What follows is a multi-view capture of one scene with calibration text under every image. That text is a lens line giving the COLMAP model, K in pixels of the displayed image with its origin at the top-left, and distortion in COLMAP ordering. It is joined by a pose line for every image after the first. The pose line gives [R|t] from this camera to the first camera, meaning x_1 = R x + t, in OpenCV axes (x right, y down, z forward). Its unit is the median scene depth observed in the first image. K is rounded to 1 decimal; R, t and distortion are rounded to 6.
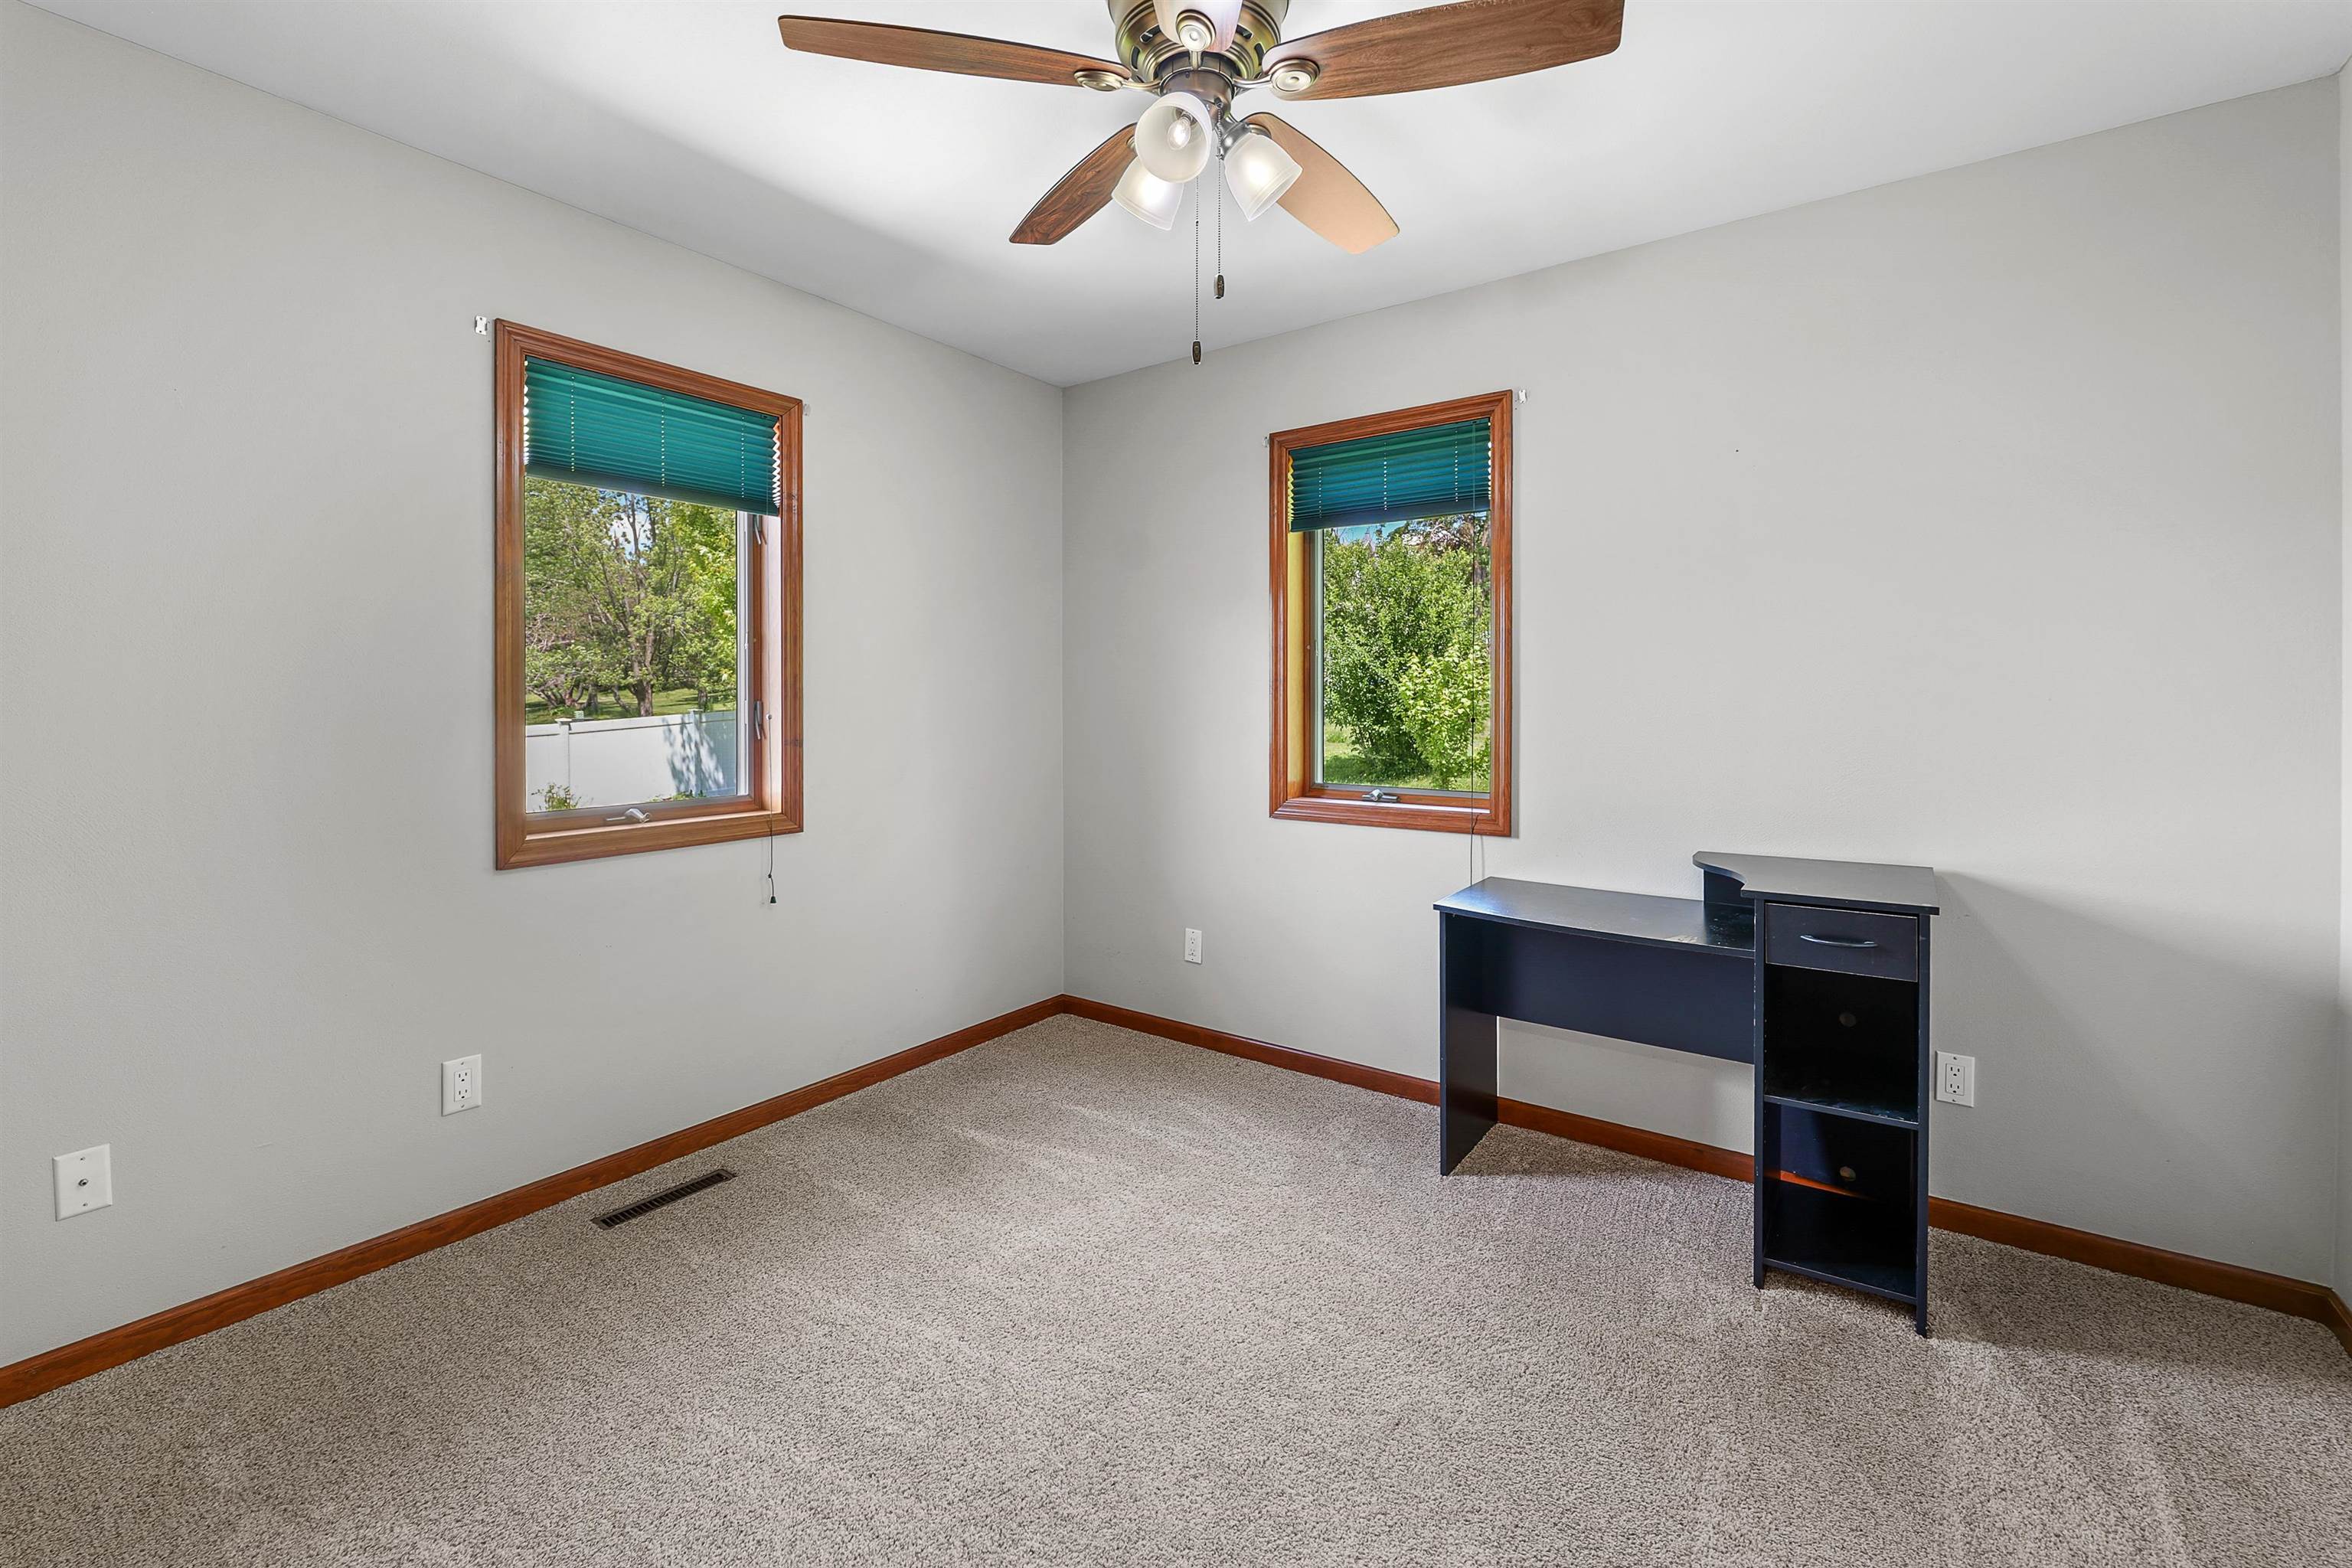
lens RADIAL K [[998.4, 0, 1171.0], [0, 998.4, 691.6], [0, 0, 1]] dist [-0.017595, 0.000249]
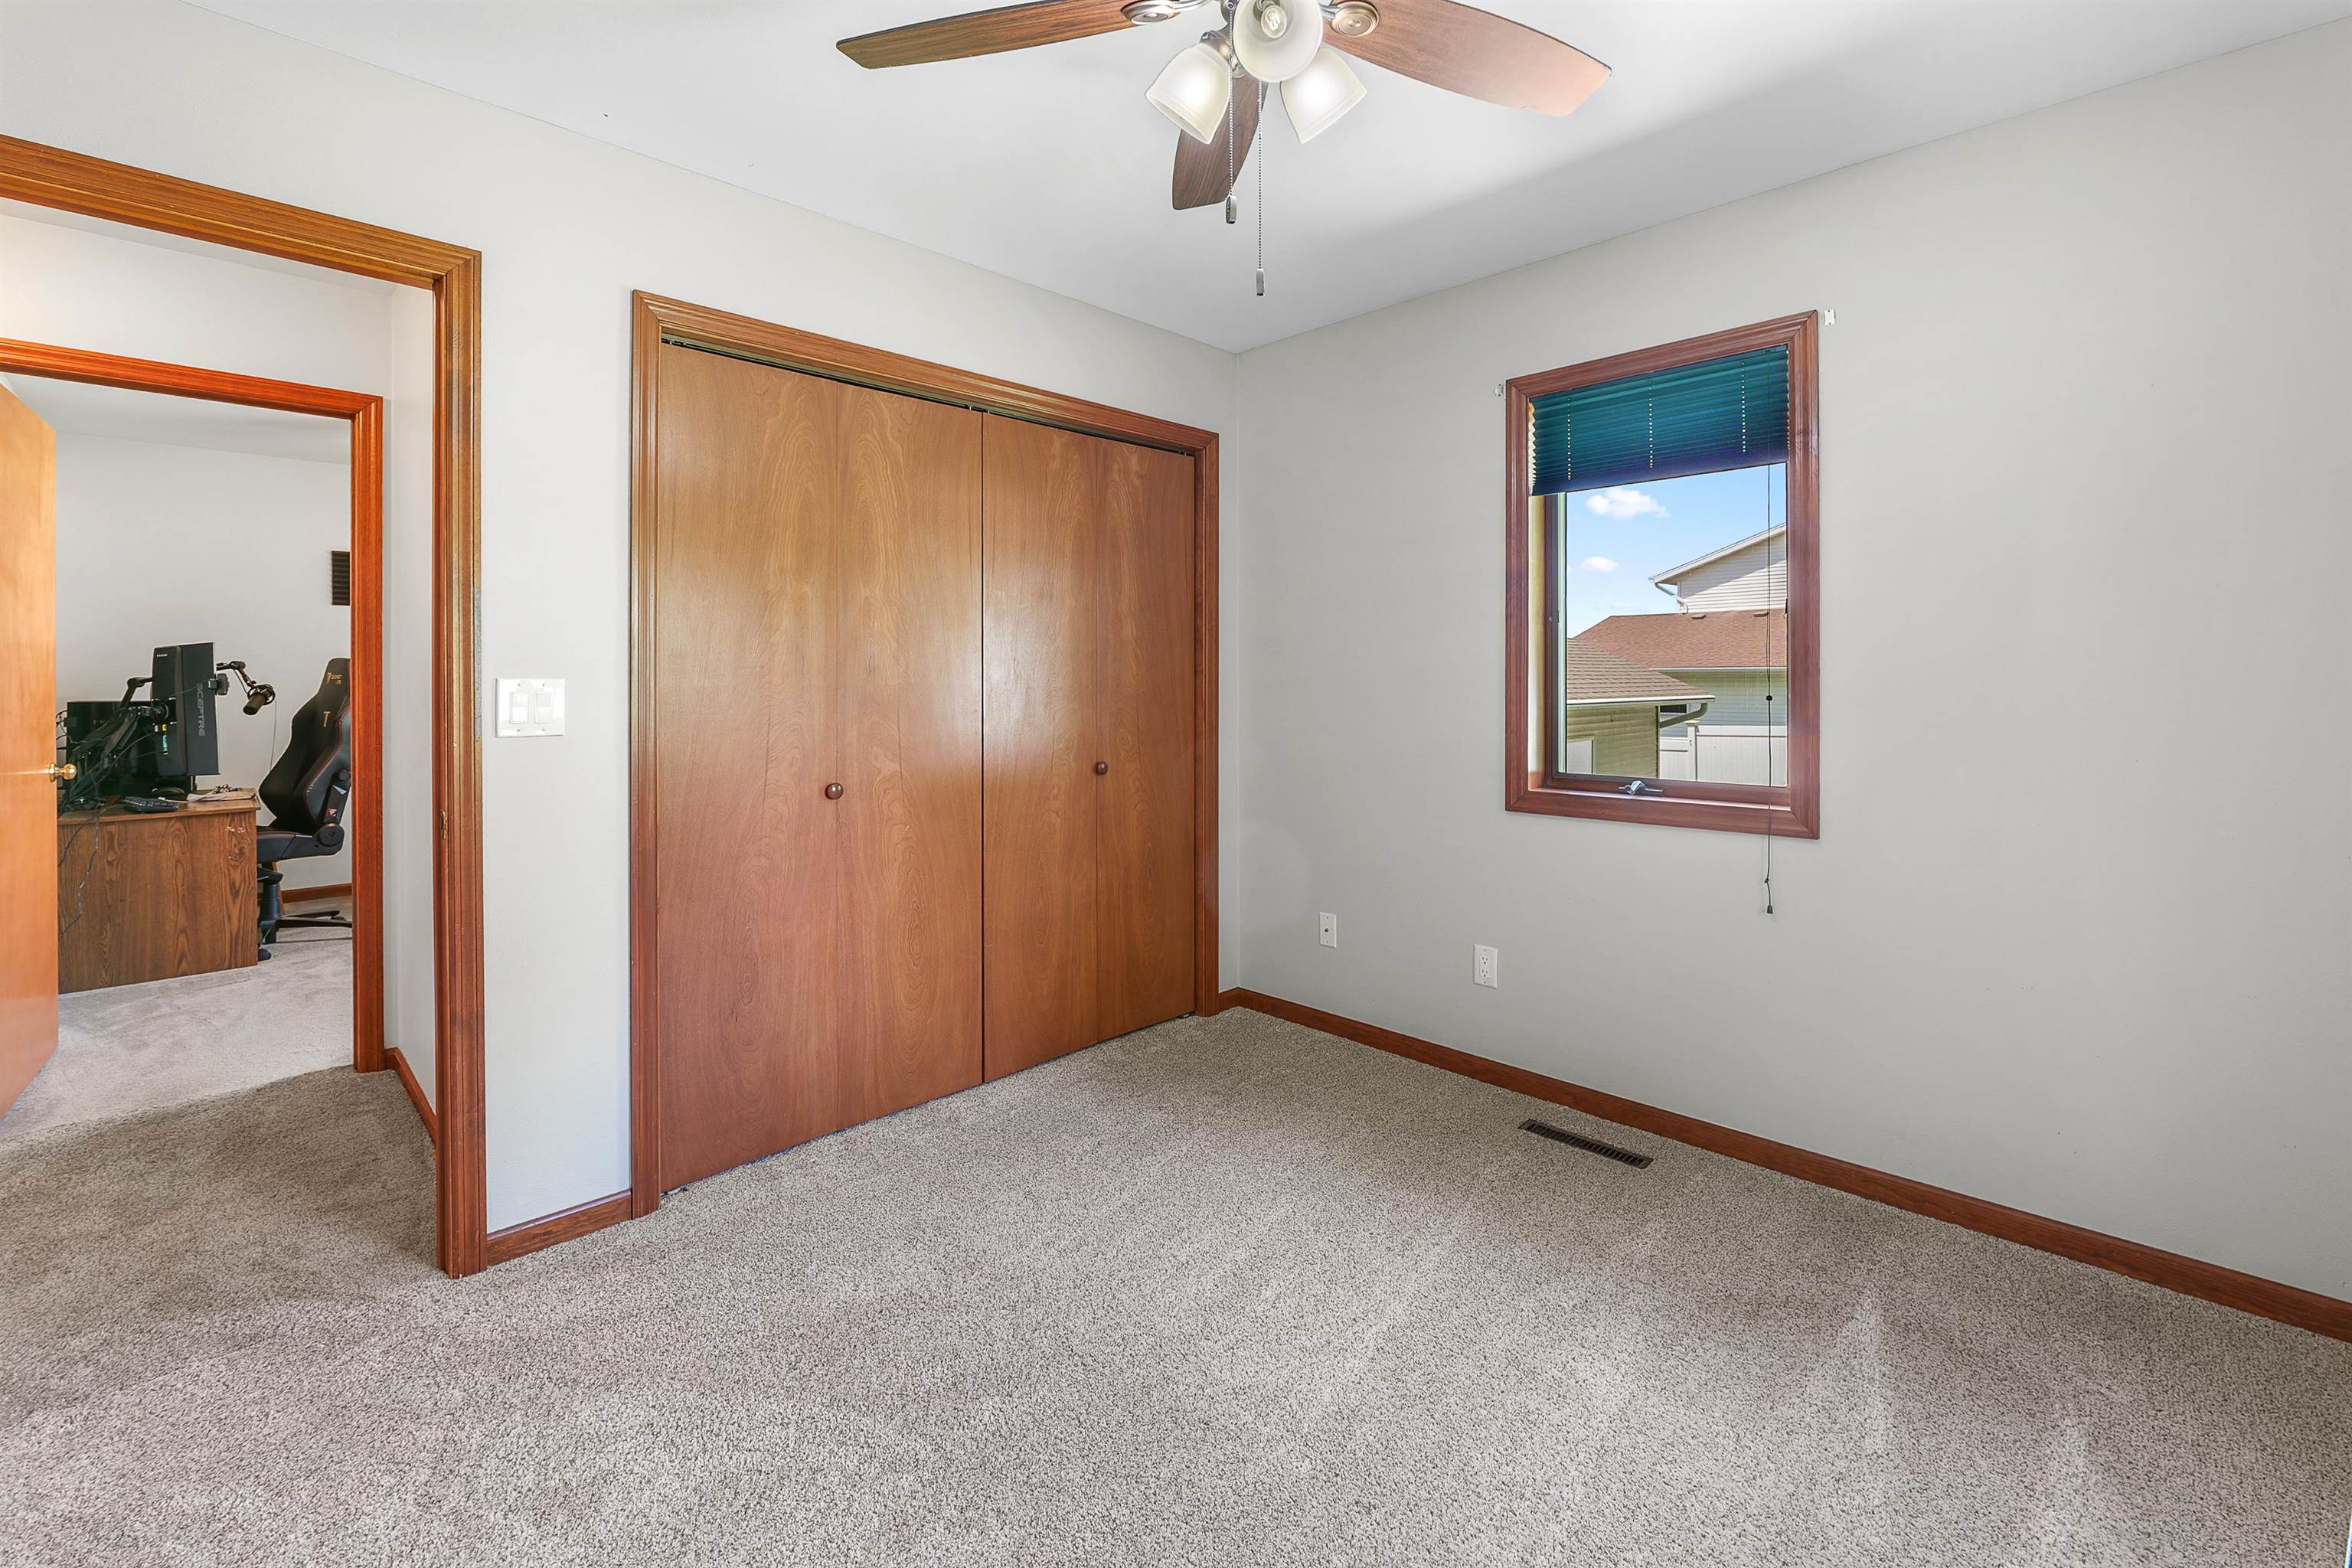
lens RADIAL K [[998.4, 0, 1171.0], [0, 998.4, 691.6], [0, 0, 1]] dist [-0.017595, 0.000249]
pose [[-0.179524, 0.010498, -0.983698, 0.591757], [0.008761, 0.999920, 0.009072, 0.010690], [0.983715, -0.006990, -0.179602, 0.726415]]
